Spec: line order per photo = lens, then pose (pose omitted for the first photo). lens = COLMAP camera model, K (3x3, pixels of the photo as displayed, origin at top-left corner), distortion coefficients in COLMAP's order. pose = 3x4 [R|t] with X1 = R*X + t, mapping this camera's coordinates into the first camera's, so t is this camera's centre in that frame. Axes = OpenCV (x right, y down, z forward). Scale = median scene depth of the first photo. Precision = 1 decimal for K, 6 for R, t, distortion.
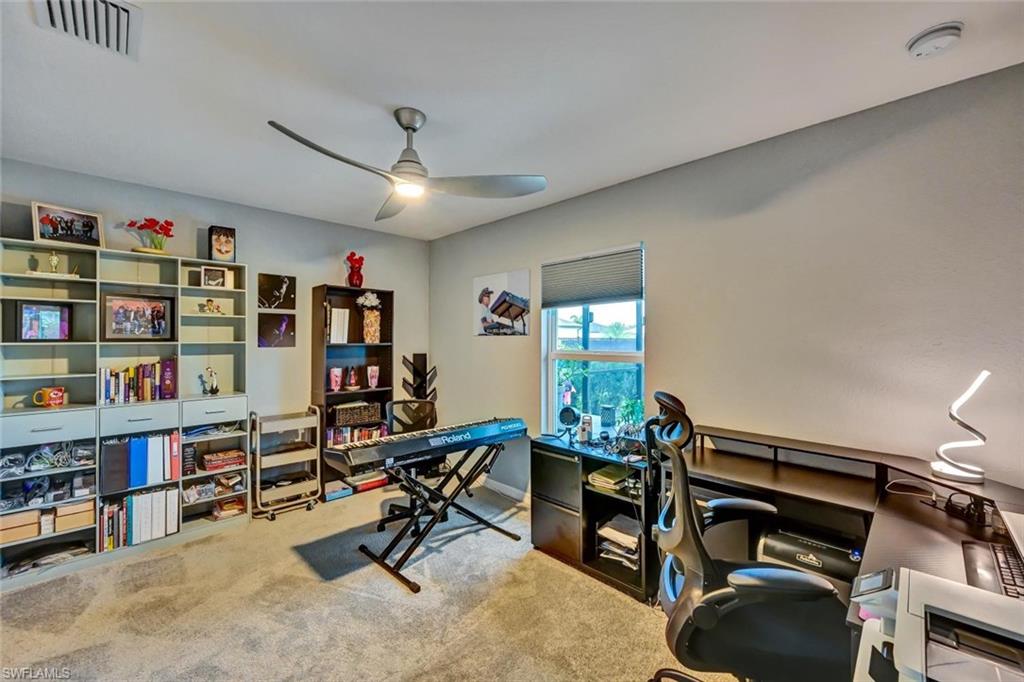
lens RADIAL K [[410.5, 0, 511.6], [0, 410.5, 338.9], [0, 0, 1]] dist [-0.001569, 0.001293]
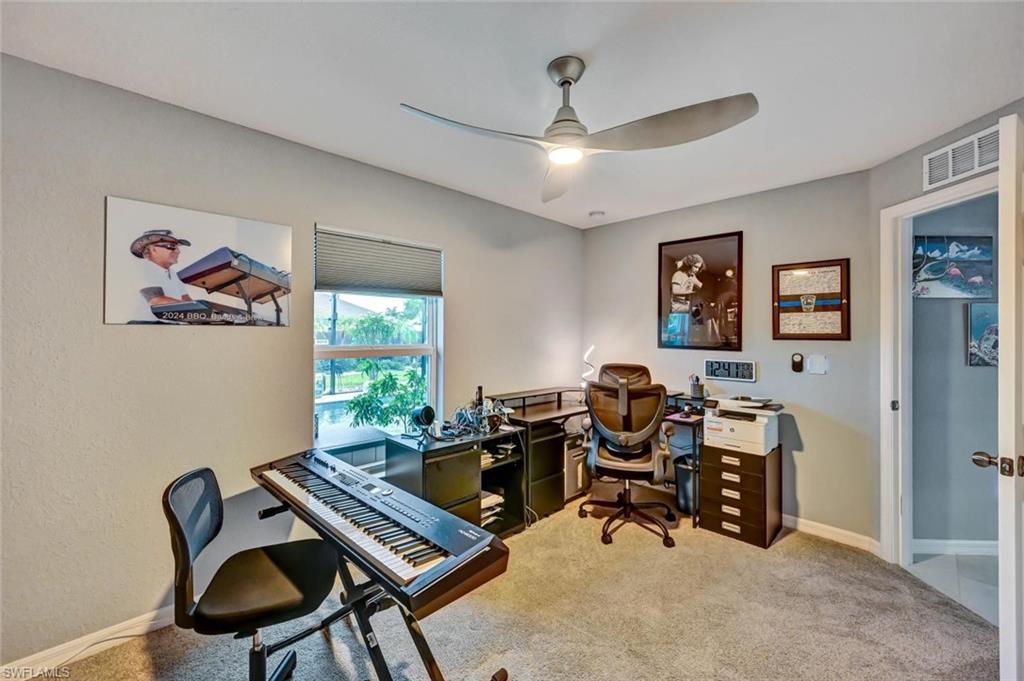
lens RADIAL K [[410.5, 0, 509.4], [0, 410.5, 334.8], [0, 0, 1]] dist [-0.001569, 0.001293]
pose [[0.007725, -0.001364, 0.999969, -0.591377], [0.001165, 0.999998, 0.001355, 0.003731], [-0.999969, 0.001154, 0.007727, 0.607029]]
